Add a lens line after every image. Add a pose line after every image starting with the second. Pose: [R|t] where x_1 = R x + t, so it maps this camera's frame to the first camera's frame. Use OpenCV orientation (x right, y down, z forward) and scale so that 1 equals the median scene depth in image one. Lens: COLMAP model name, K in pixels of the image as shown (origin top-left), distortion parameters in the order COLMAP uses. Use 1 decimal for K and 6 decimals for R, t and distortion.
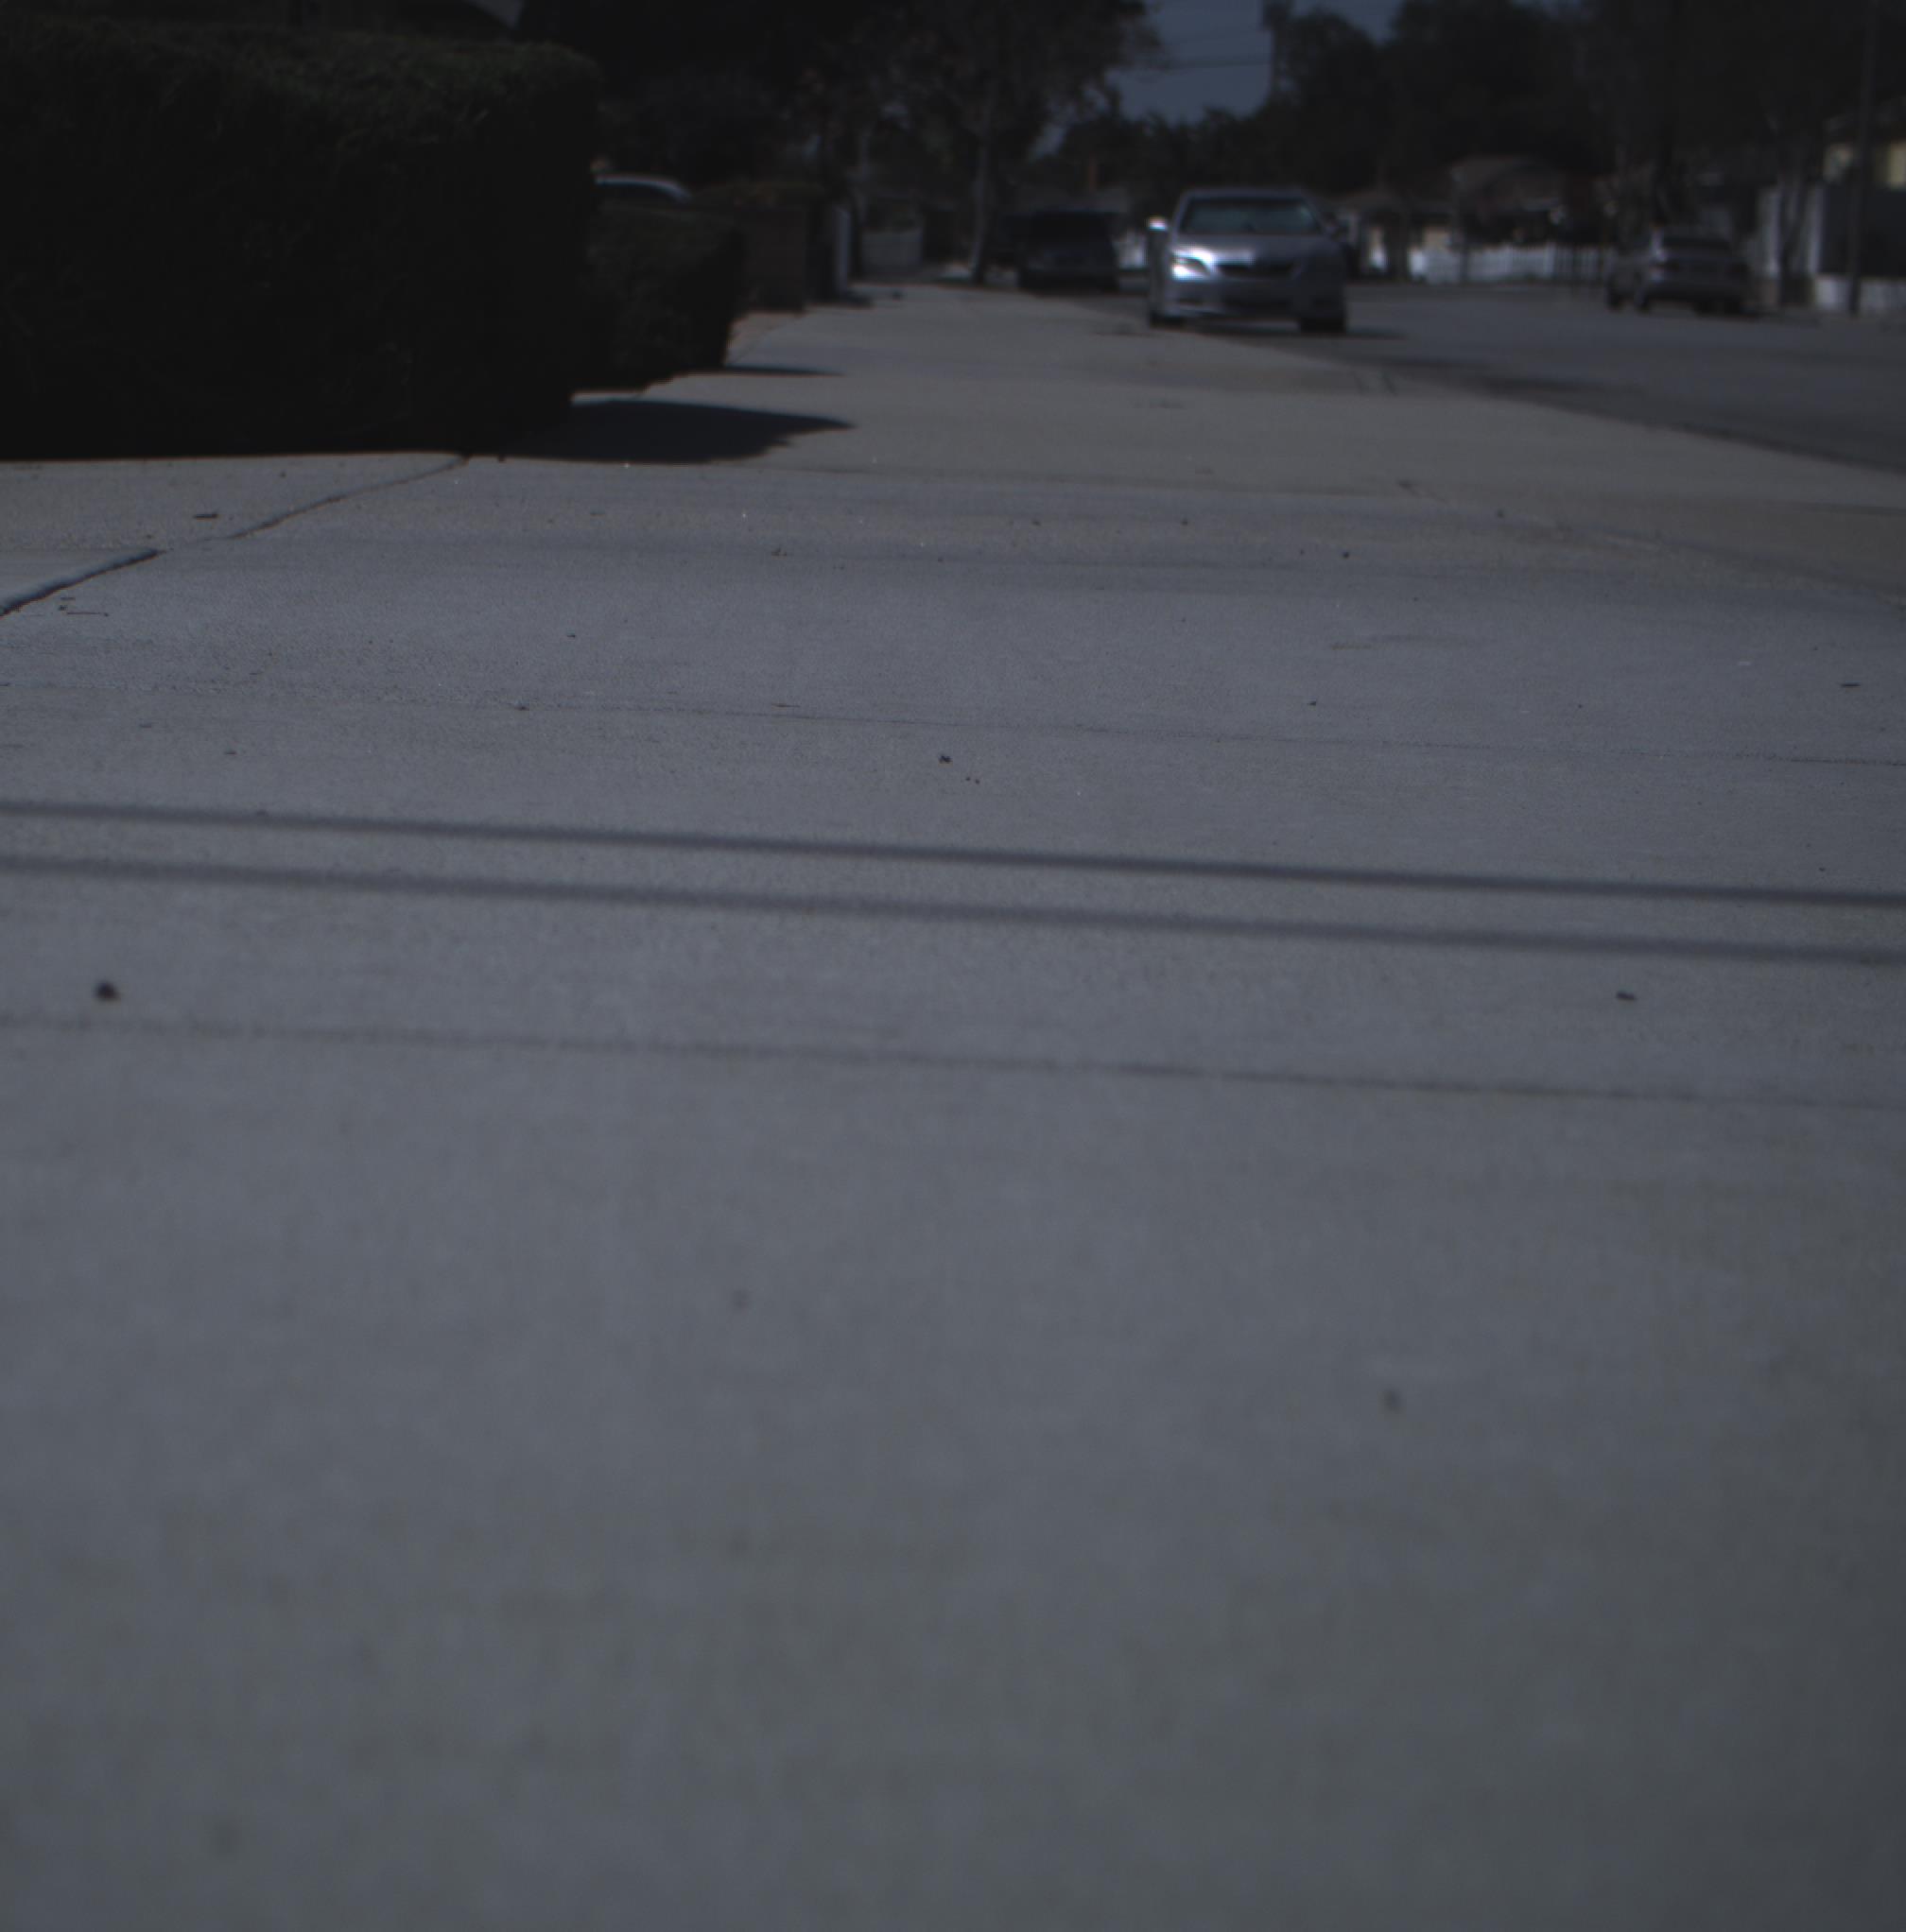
lens RADIAL K [[4389.0, 0, 714.0], [0, 4389.0, 962.3], [0, 0, 1]] dist [-0.173993, 0.873181]
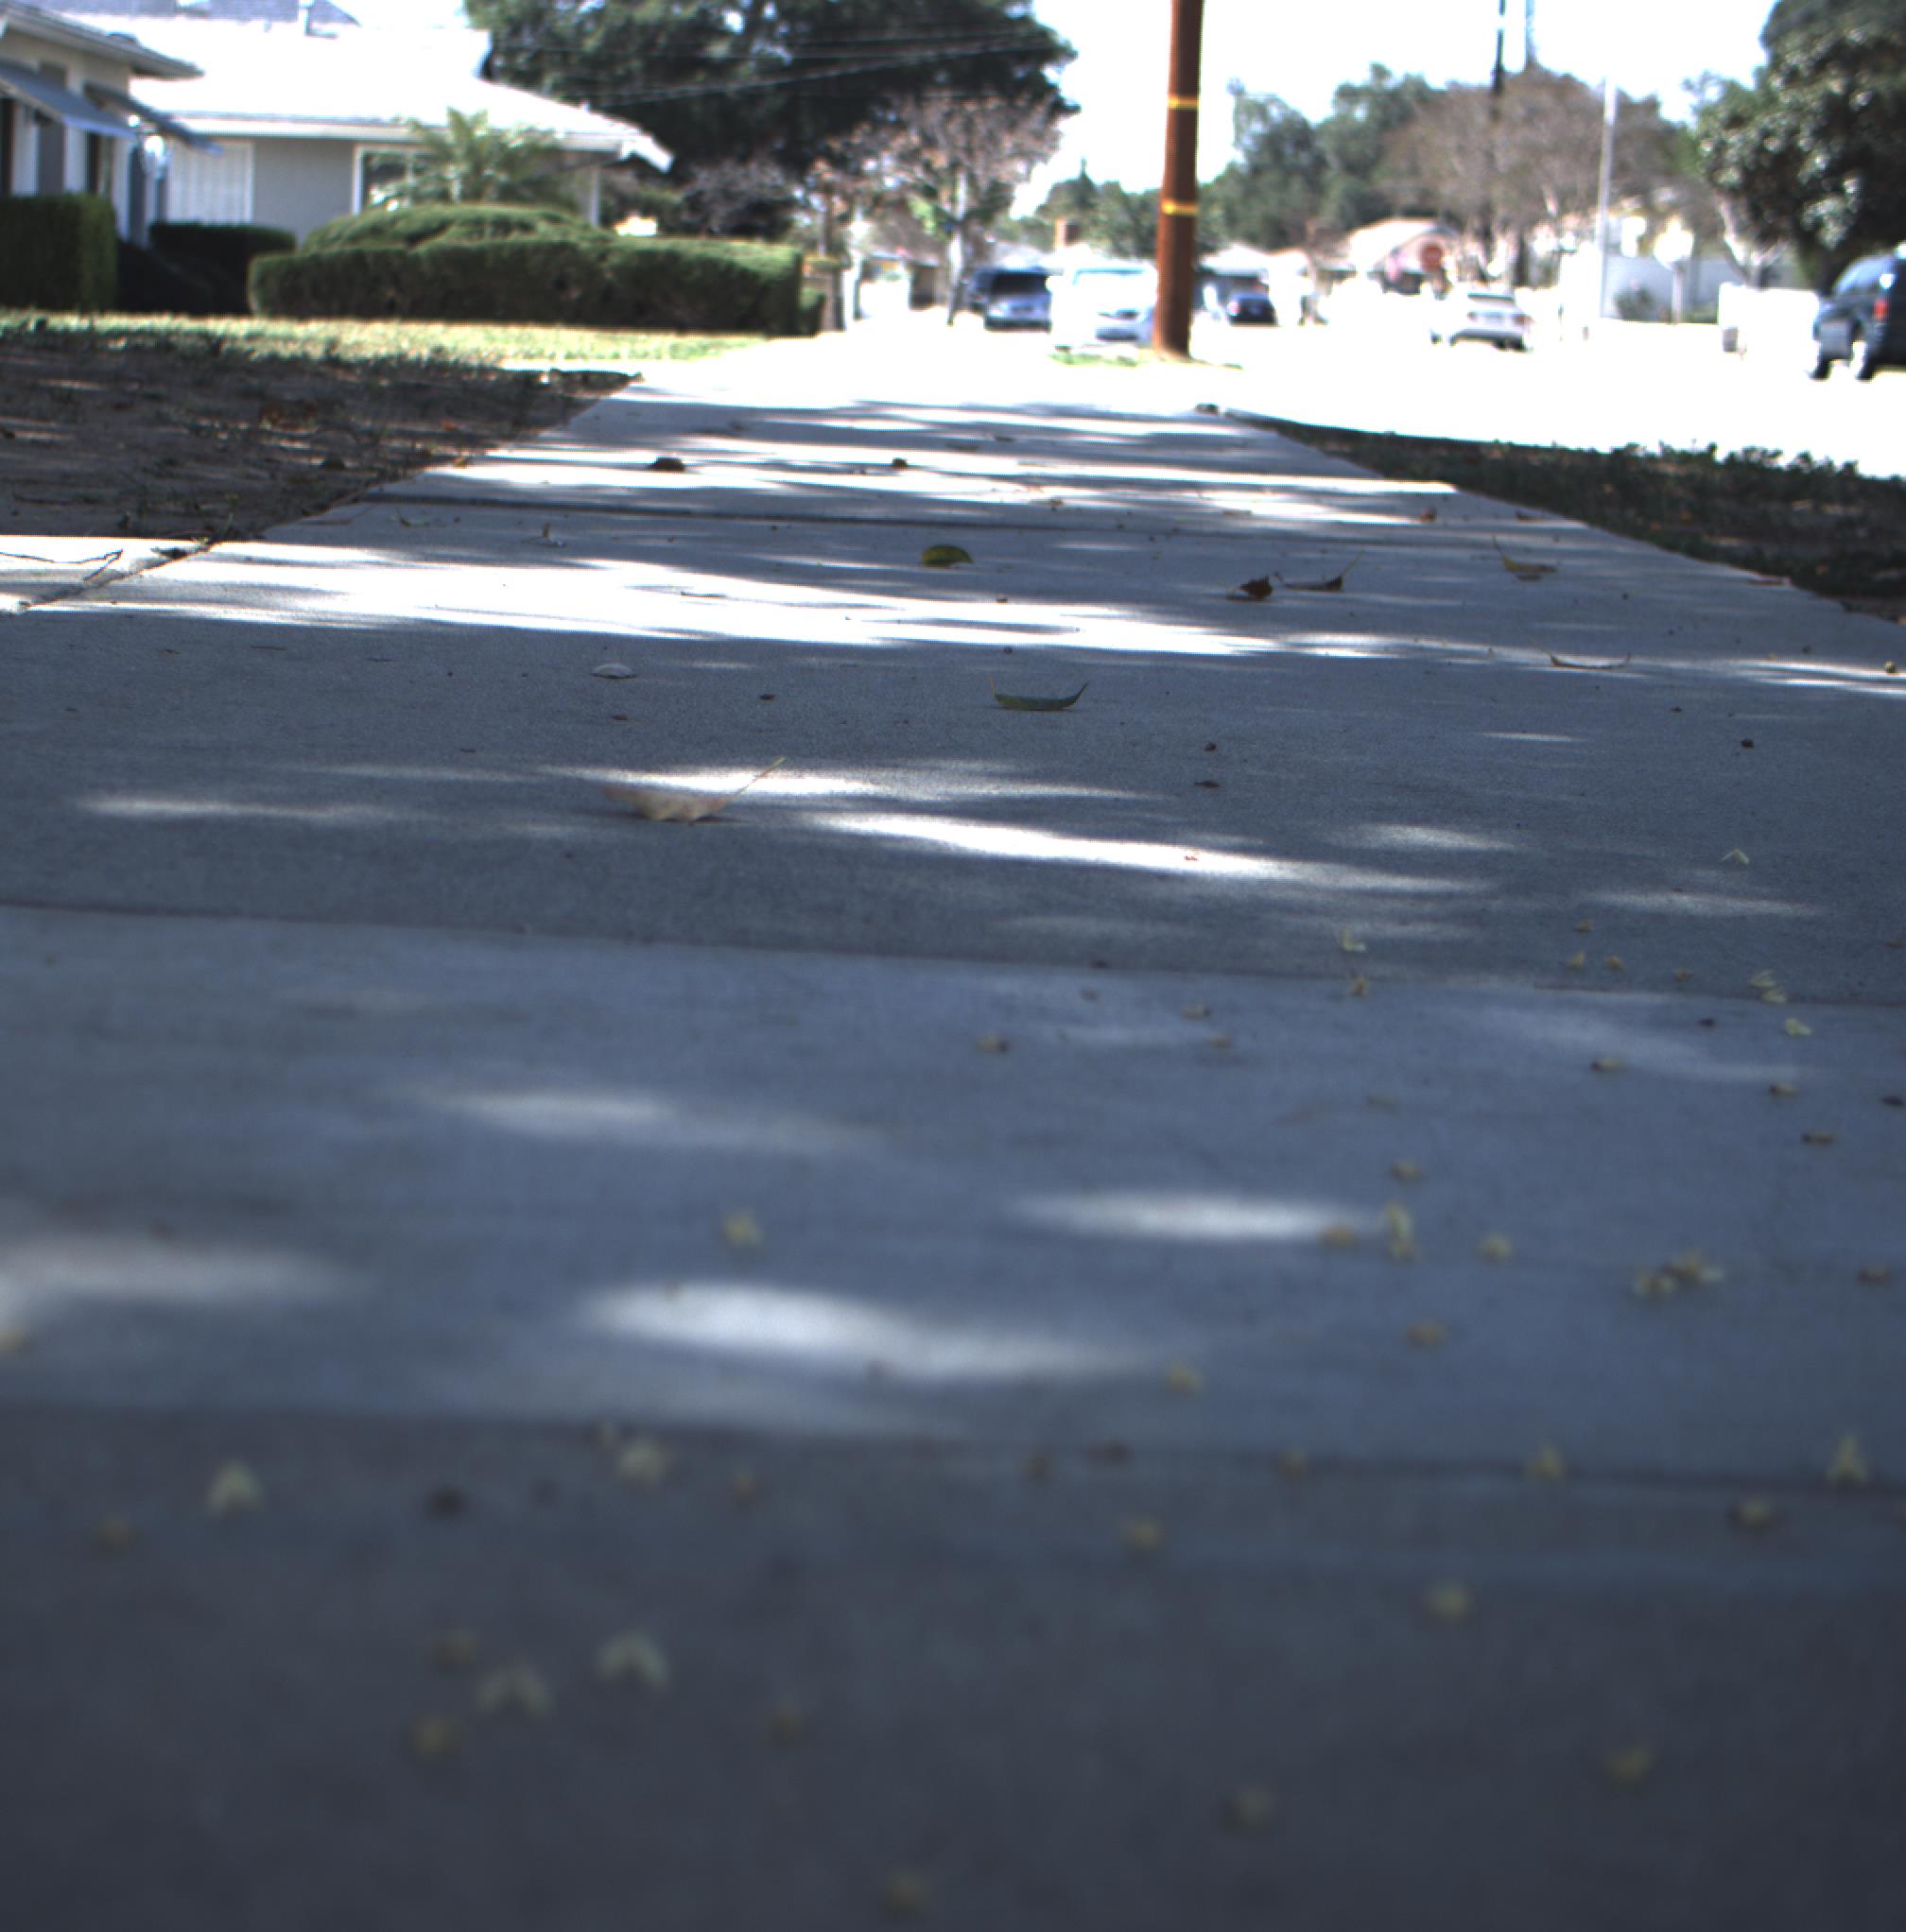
lens RADIAL K [[4389.0, 0, 714.0], [0, 4389.0, 962.3], [0, 0, 1]] dist [-0.173993, 0.873181]
pose [[0.999990, 0.003688, 0.002653, -0.012608], [-0.003659, 0.999934, -0.010865, 0.049211], [-0.002693, 0.010855, 0.999937, -0.304516]]
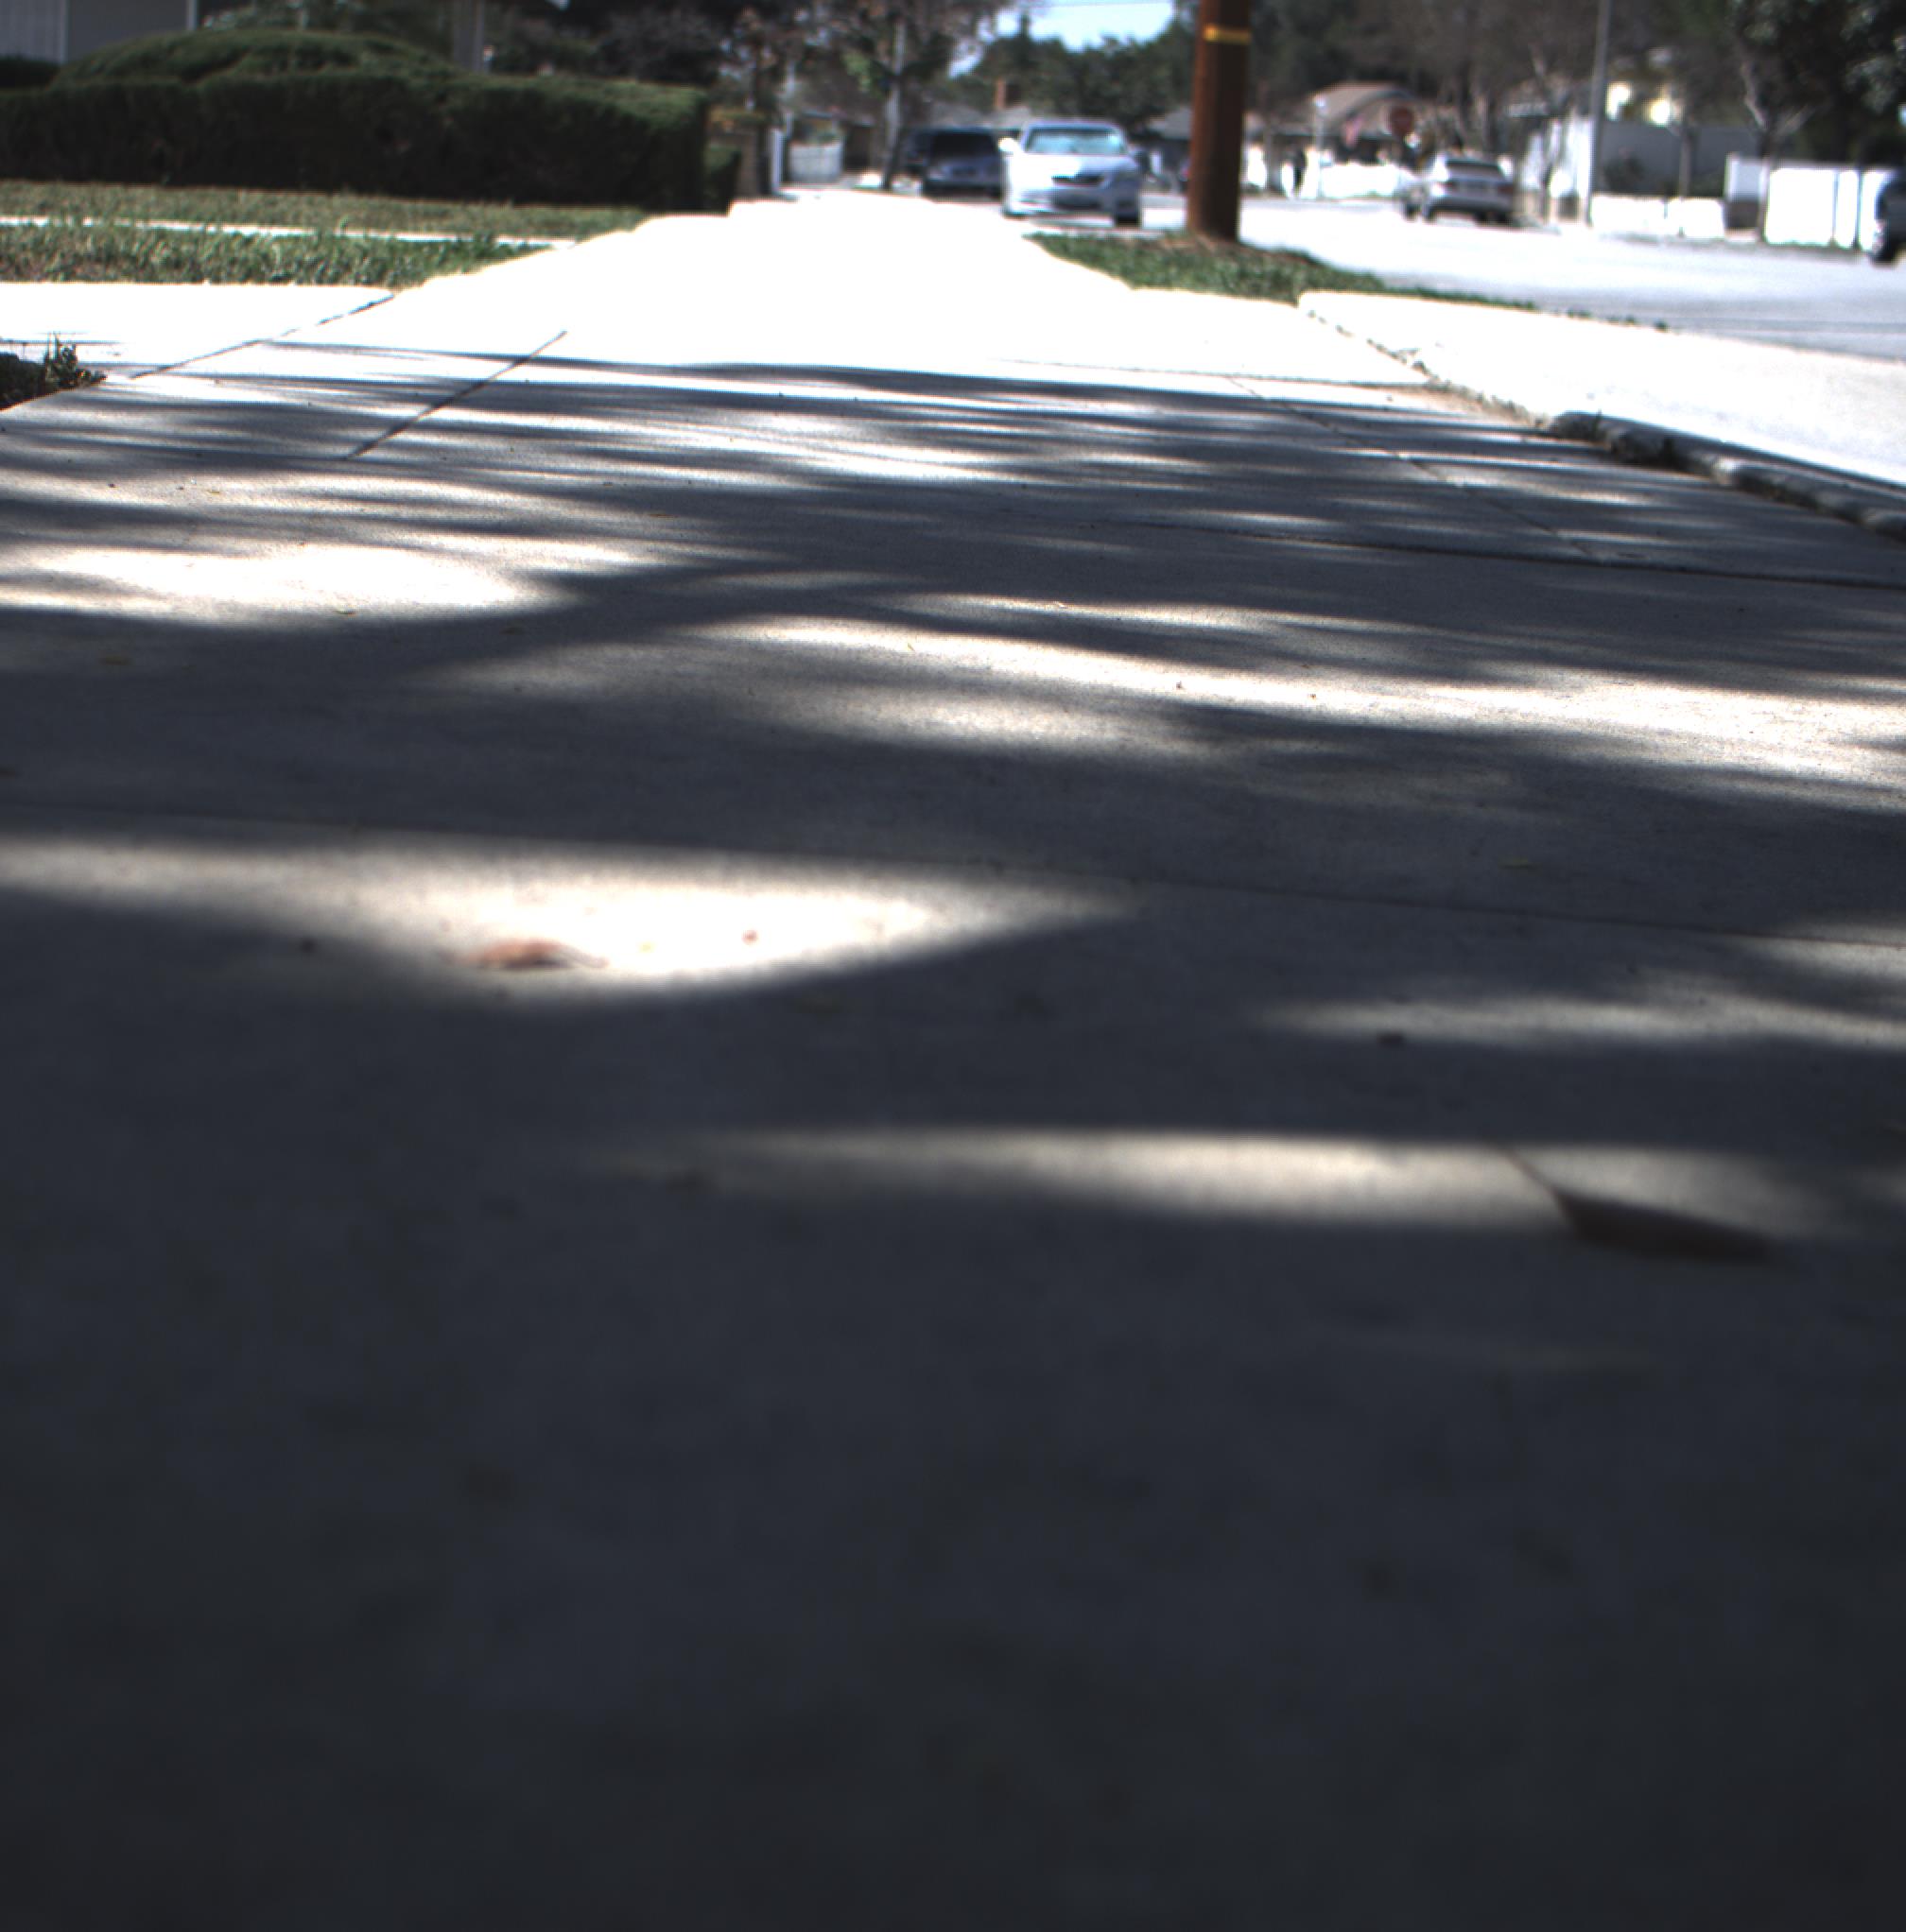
lens RADIAL K [[4389.0, 0, 714.0], [0, 4389.0, 962.3], [0, 0, 1]] dist [-0.173993, 0.873181]
pose [[0.999737, 0.011582, 0.019770, -0.008429], [-0.011984, 0.999721, 0.020353, 0.034031], [-0.019529, -0.020585, 0.999597, -0.210167]]
